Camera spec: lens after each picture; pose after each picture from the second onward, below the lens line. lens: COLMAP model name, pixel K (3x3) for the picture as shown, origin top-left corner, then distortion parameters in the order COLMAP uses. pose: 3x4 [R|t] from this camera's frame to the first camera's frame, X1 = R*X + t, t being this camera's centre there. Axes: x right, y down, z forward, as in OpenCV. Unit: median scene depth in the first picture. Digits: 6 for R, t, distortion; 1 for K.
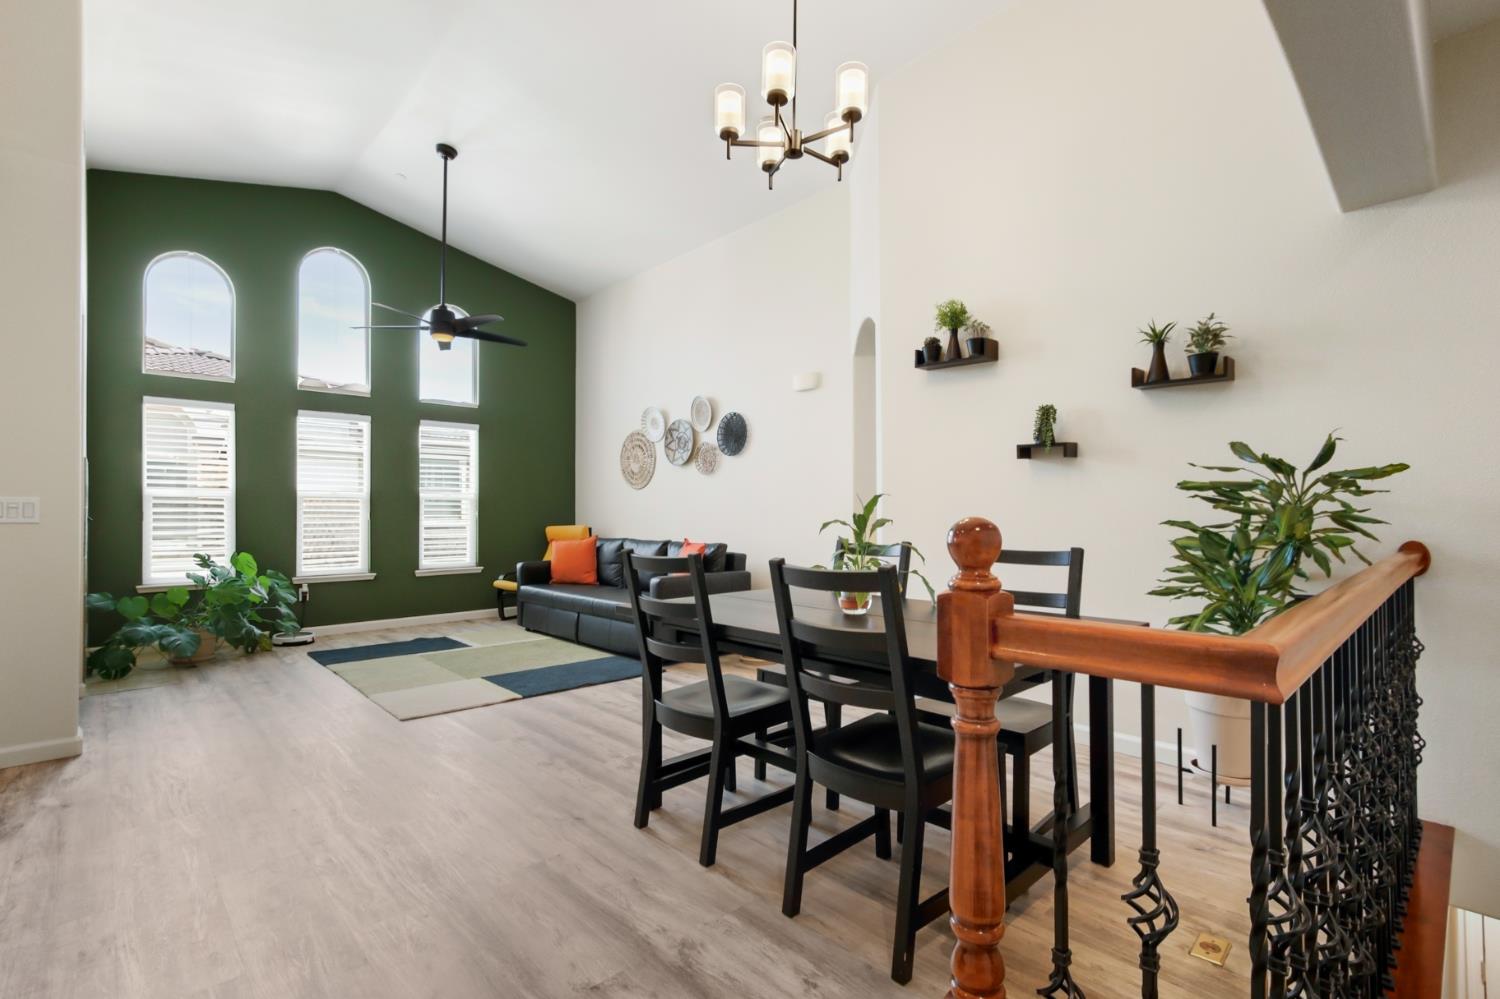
lens RADIAL K [[688.9, 0, 755.8], [0, 688.9, 509.9], [0, 0, 1]] dist [0.001533, 0.000225]
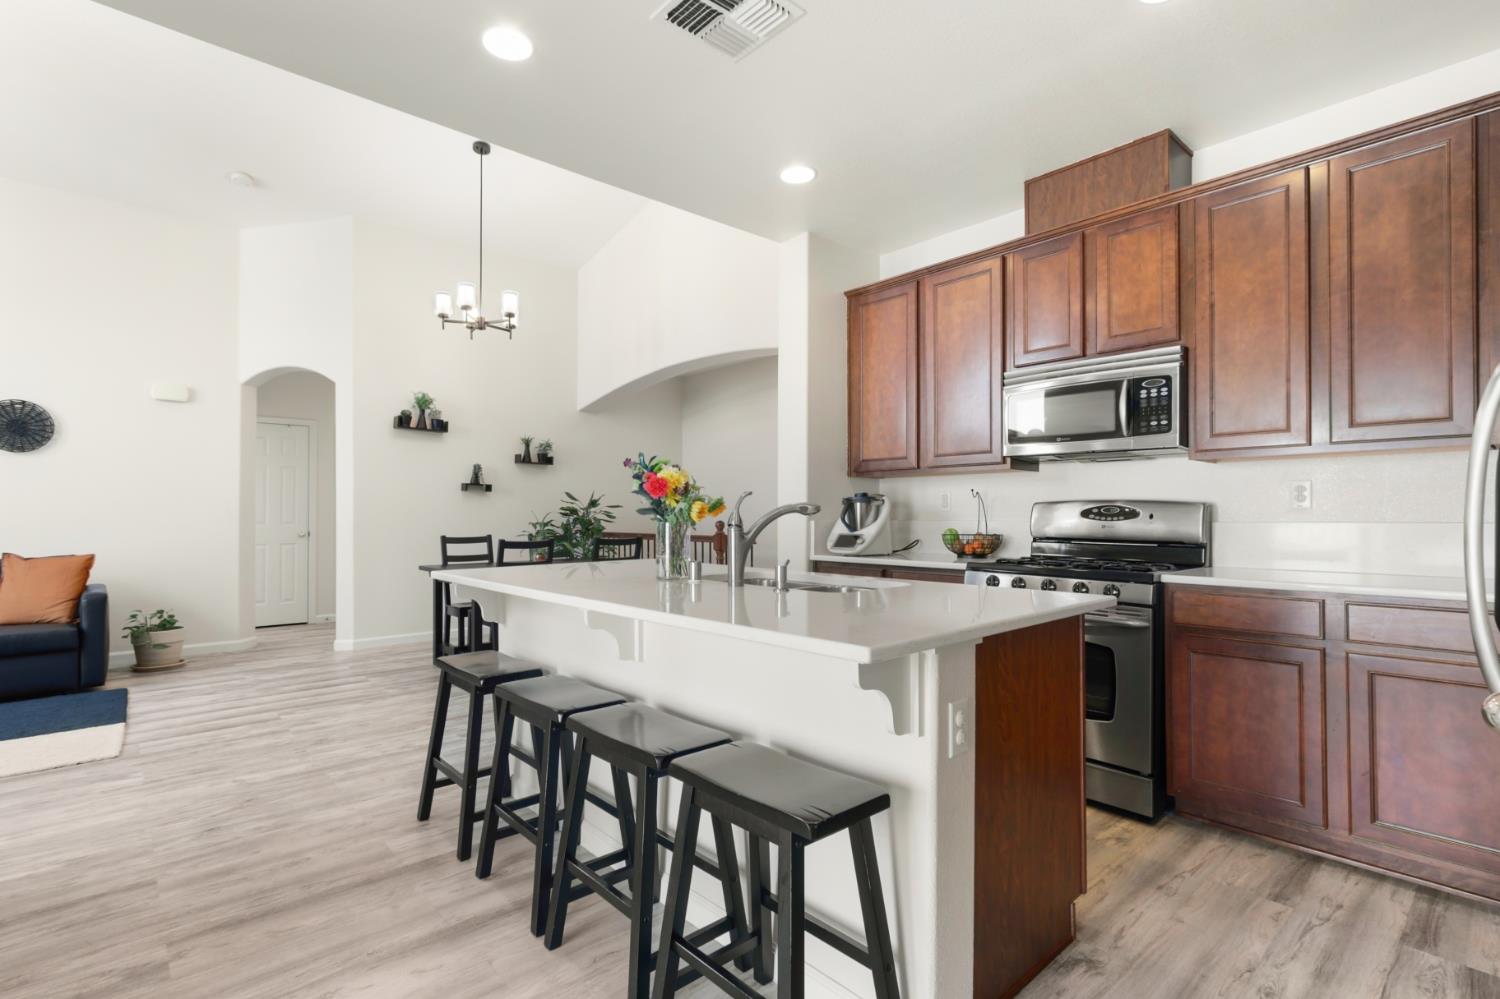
lens RADIAL K [[705.7, 0, 755.0], [0, 705.7, 507.0], [0, 0, 1]] dist [0.002379, 0.000602]
pose [[0.027898, 0.011339, 0.999546, -2.381929], [-0.004177, 0.999928, -0.011226, -0.018238], [-0.999602, -0.003862, 0.027943, 0.255896]]
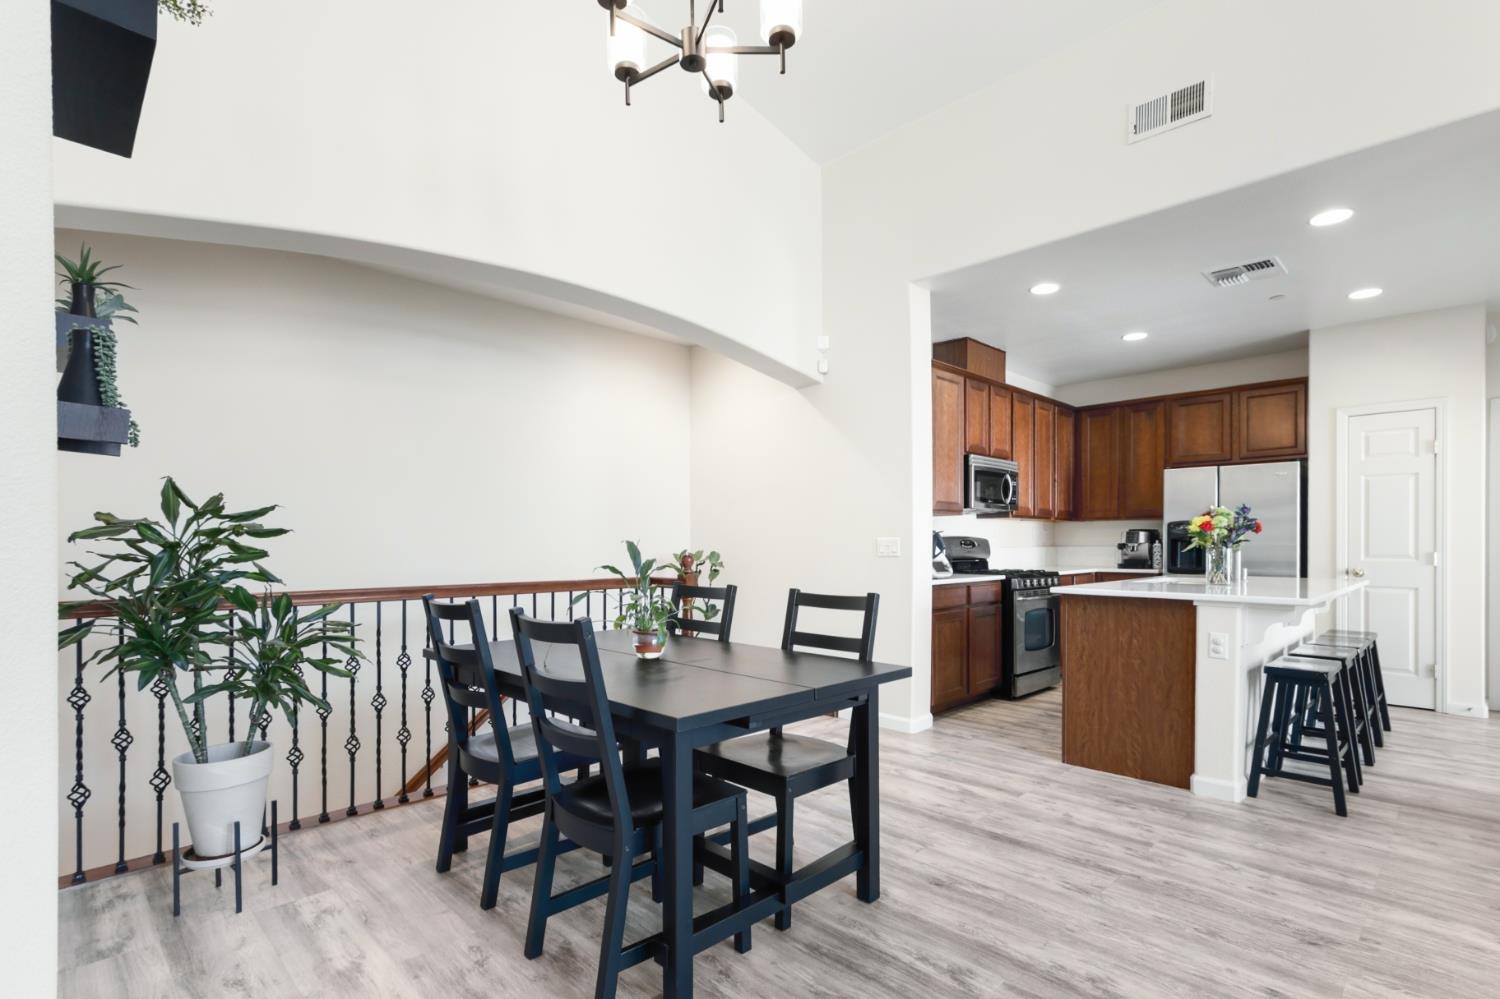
lens RADIAL K [[721.3, 0, 749.0], [0, 721.3, 544.3], [0, 0, 1]] dist [0.002215, 0.001550]
pose [[-0.999950, 0.003698, -0.009335, 0.009745], [0.003744, 0.999981, -0.004910, -0.012130], [0.009316, -0.004944, -0.999944, 2.272610]]
